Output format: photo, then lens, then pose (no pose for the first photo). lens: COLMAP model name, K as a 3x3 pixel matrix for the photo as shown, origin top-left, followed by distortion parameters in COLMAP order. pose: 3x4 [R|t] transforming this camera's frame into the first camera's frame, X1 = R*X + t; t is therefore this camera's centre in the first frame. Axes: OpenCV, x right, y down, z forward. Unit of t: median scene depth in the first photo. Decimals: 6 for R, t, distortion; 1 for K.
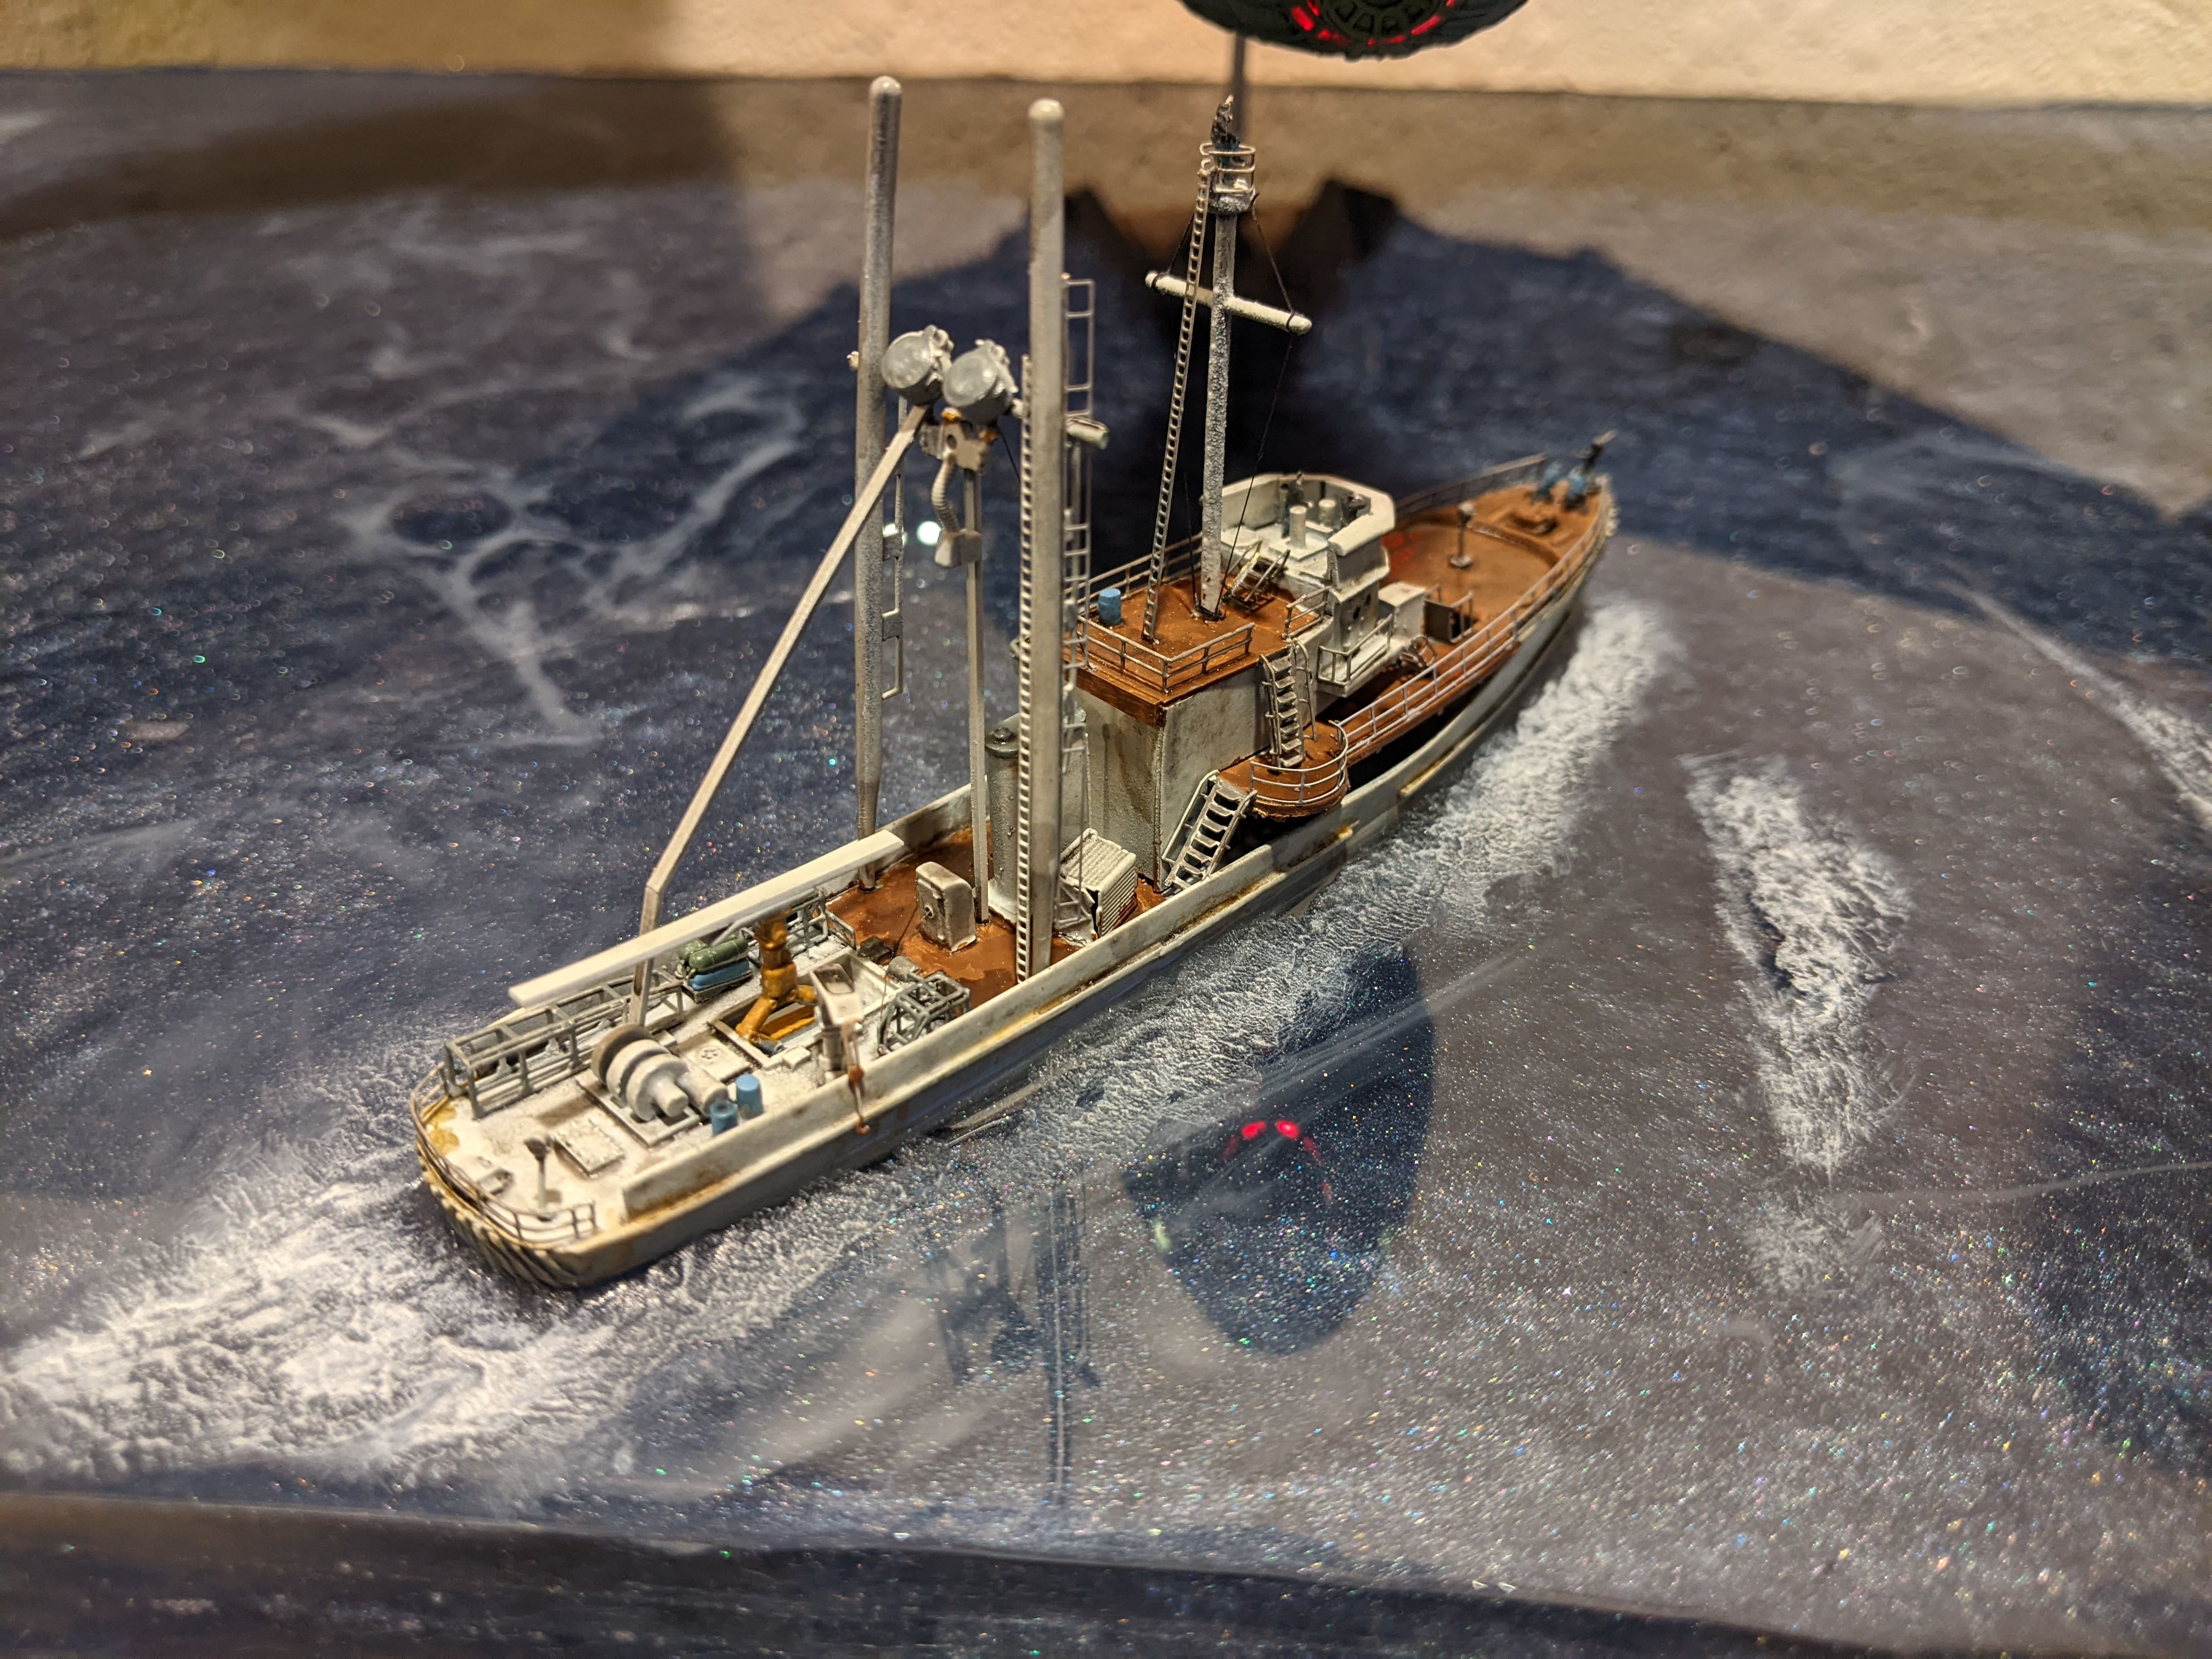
lens RADIAL K [[2003.5, 0, 1039.7], [0, 2003.5, 863.3], [0, 0, 1]] dist [0.113927, -0.393735]
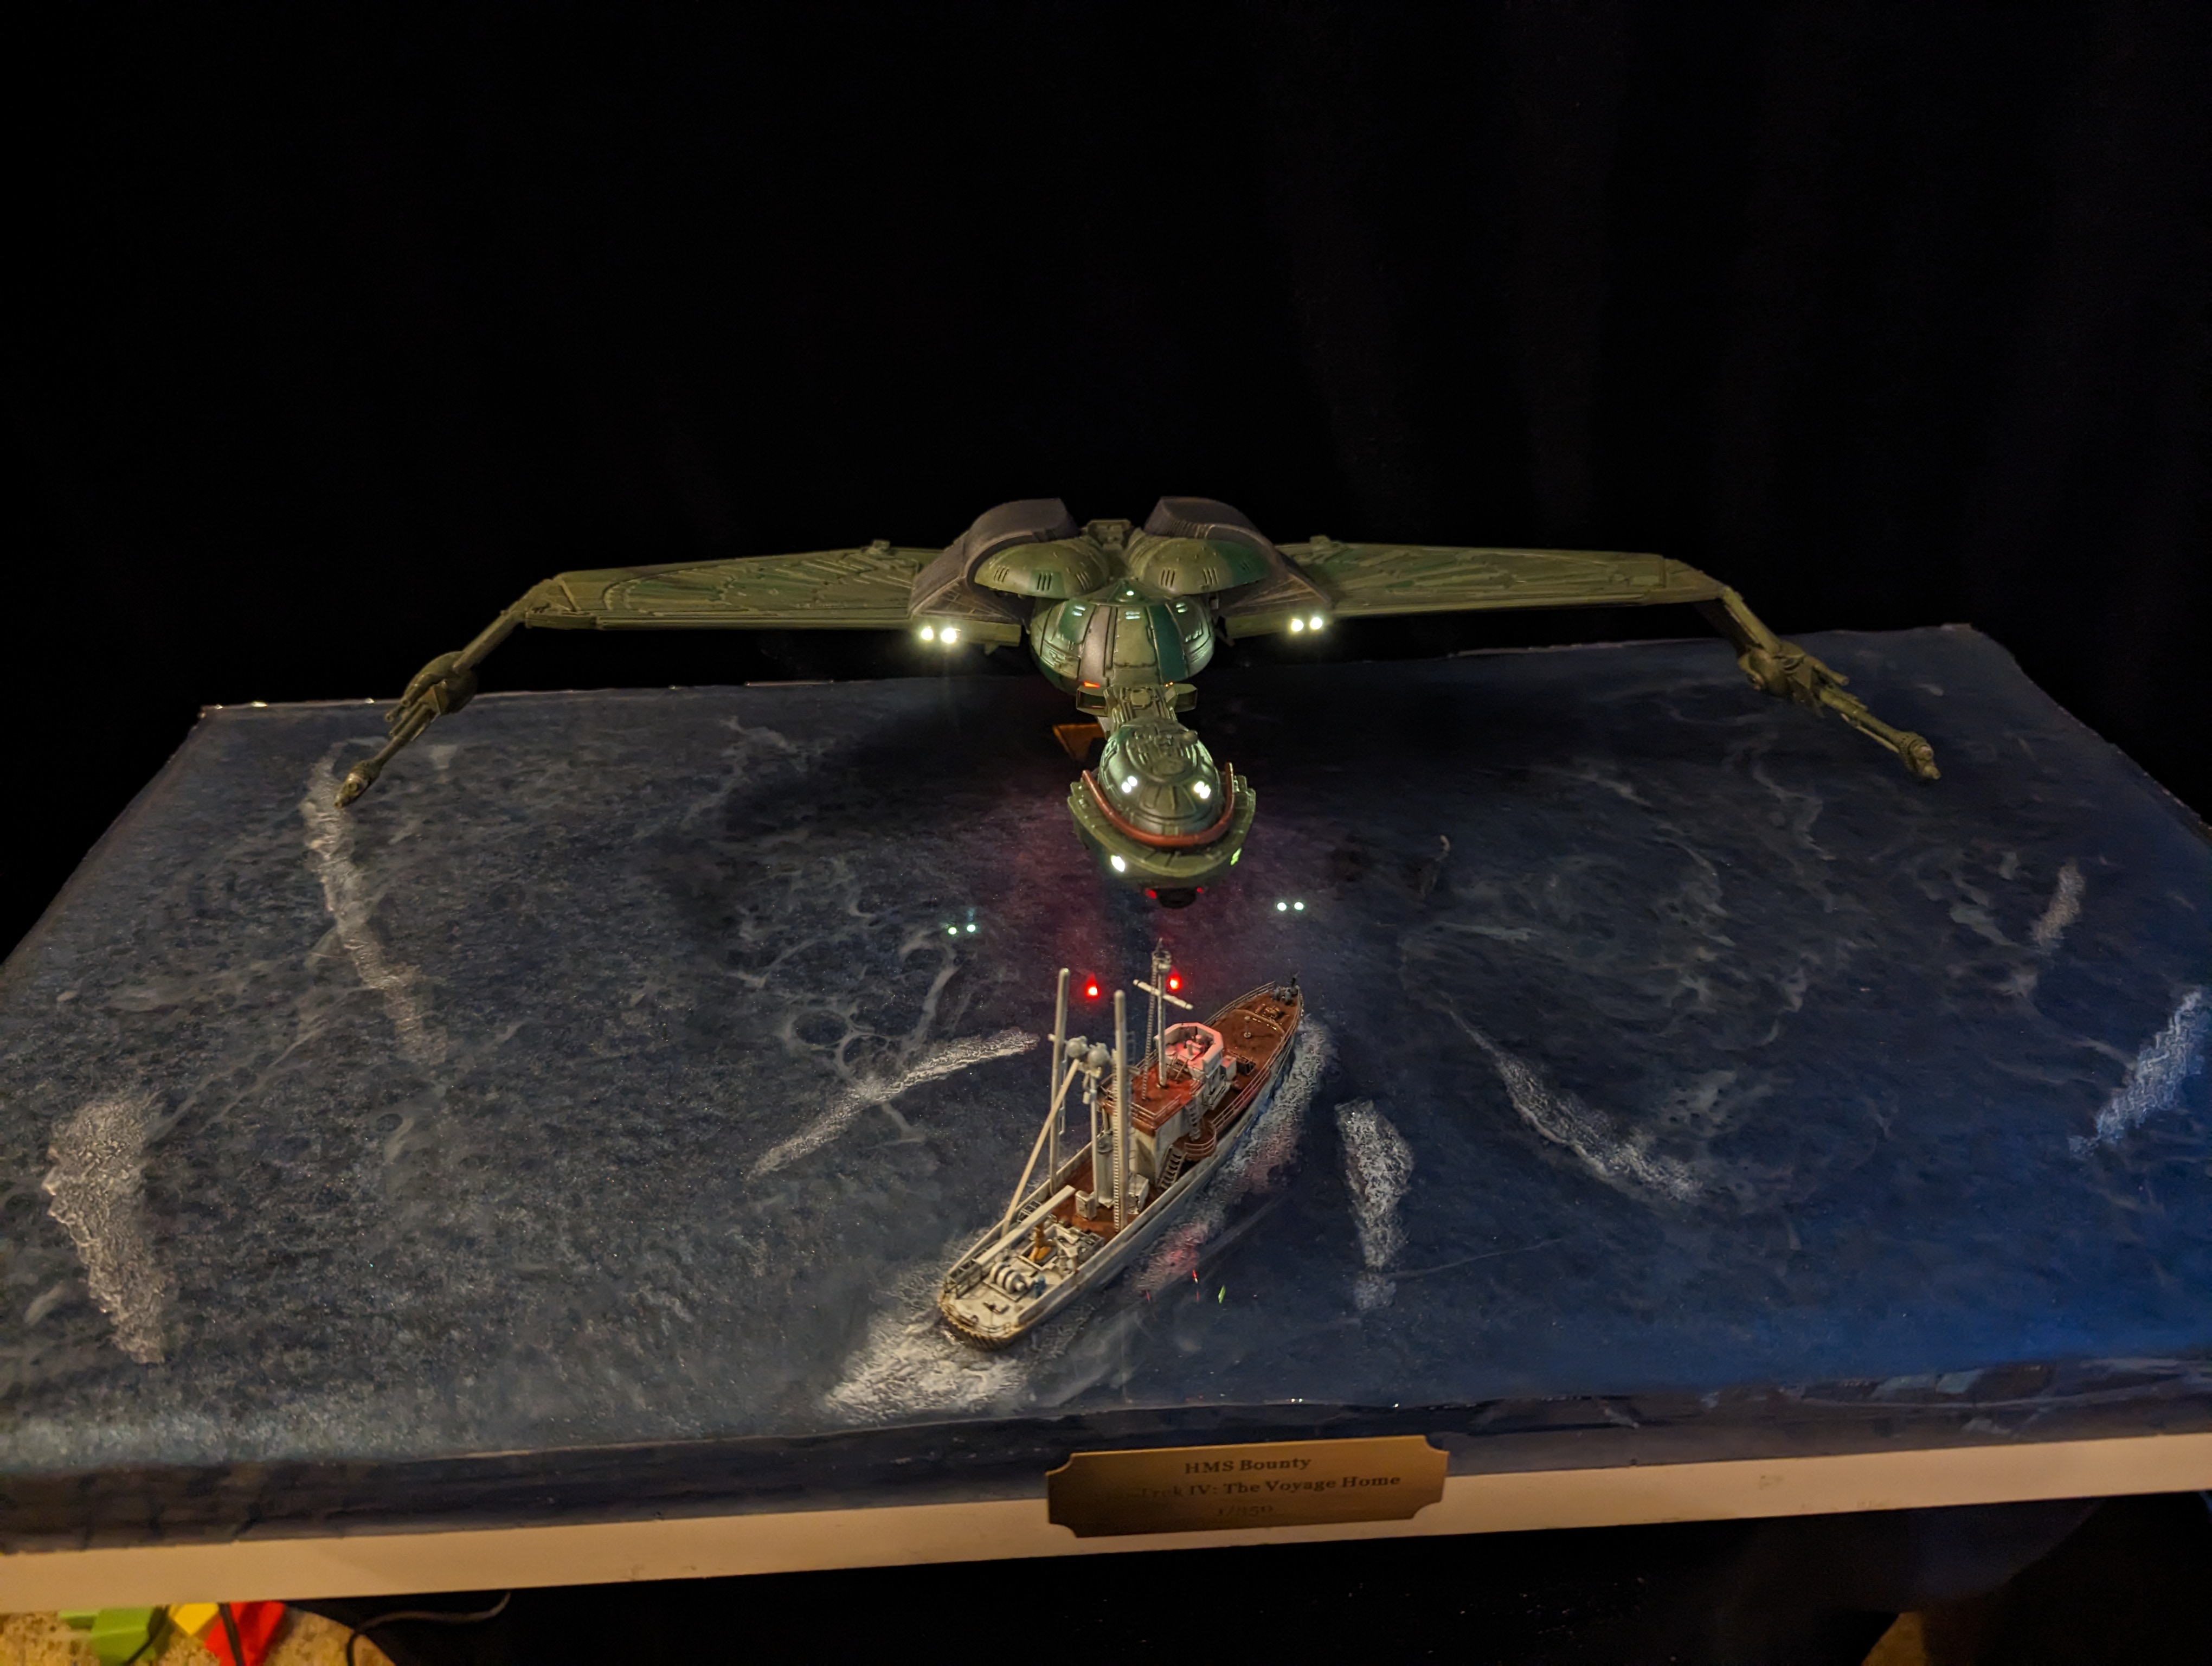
lens RADIAL K [[1791.0, 0, 1094.9], [0, 1791.0, 913.9], [0, 0, 1]] dist [0.032672, -0.056395]
pose [[0.989866, -0.088913, 0.110723, -0.289618], [0.089253, 0.996007, 0.001887, -0.410049], [-0.110448, 0.008014, 0.993850, -1.616989]]
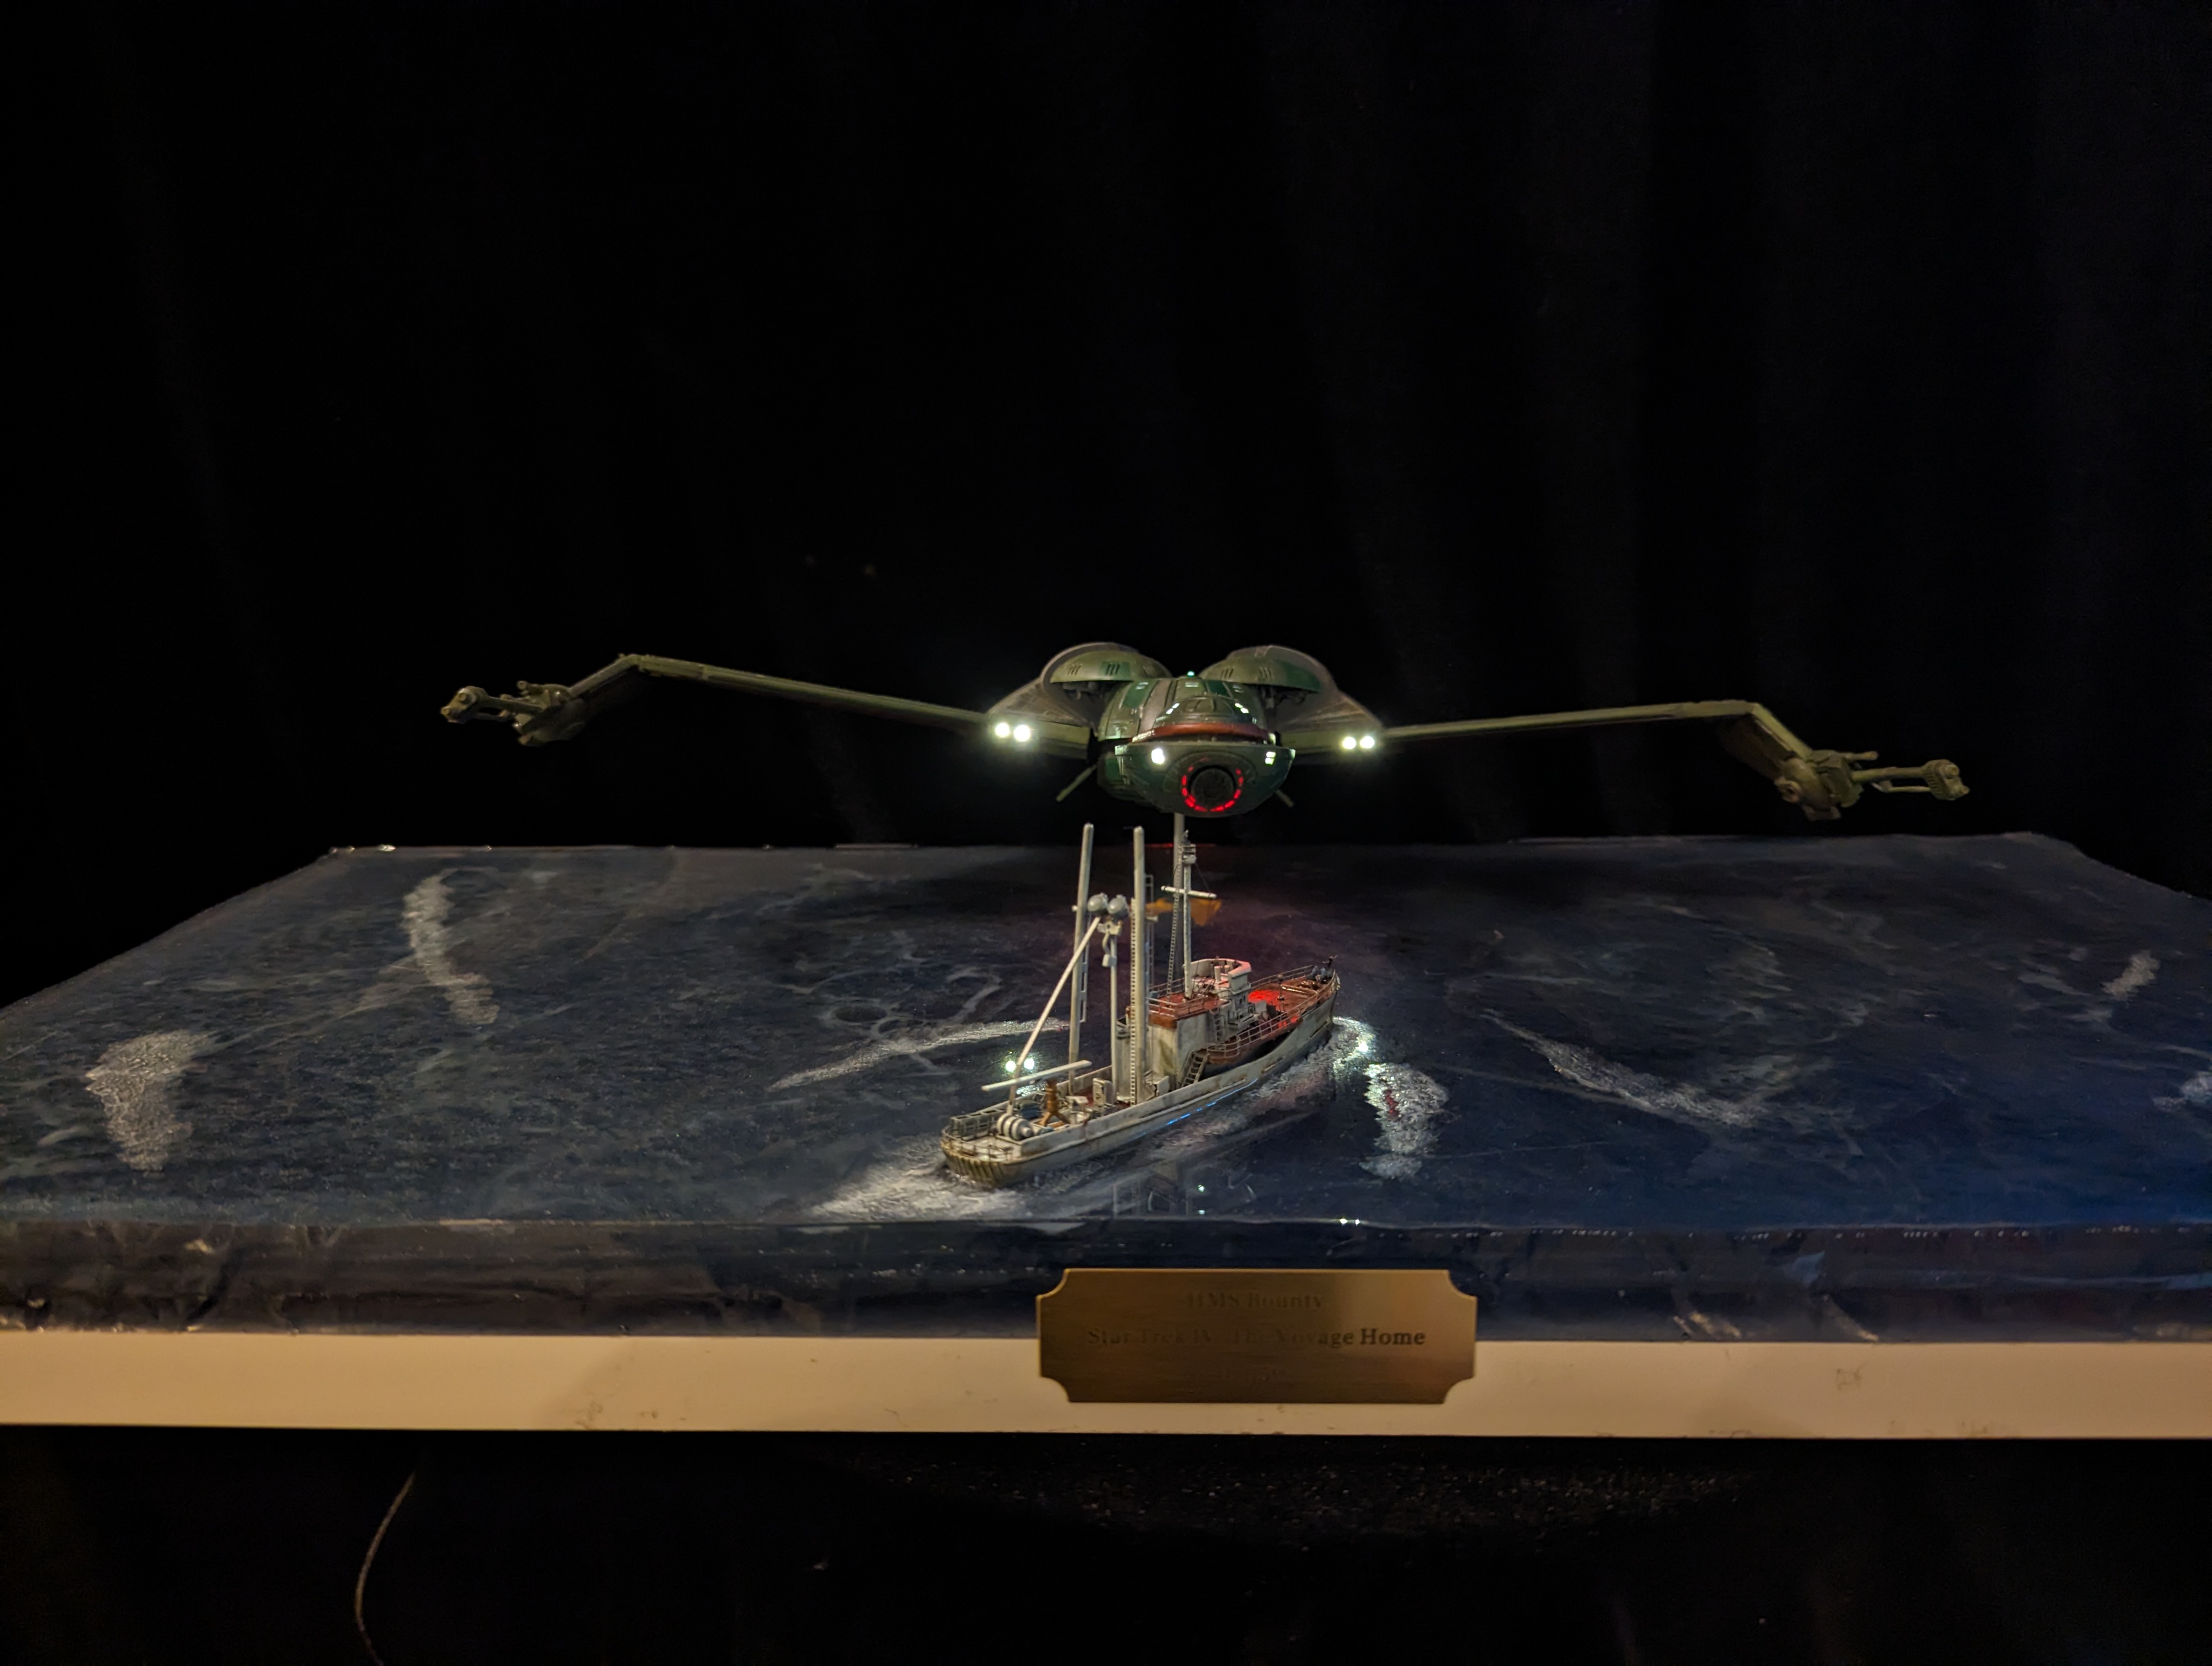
lens RADIAL K [[1791.0, 0, 1094.9], [0, 1791.0, 913.9], [0, 0, 1]] dist [0.032672, -0.056395]
pose [[0.998104, -0.022028, 0.057466, -0.202142], [0.040768, 0.936149, -0.349233, 0.678202], [-0.046104, 0.350914, 0.935272, -1.484431]]
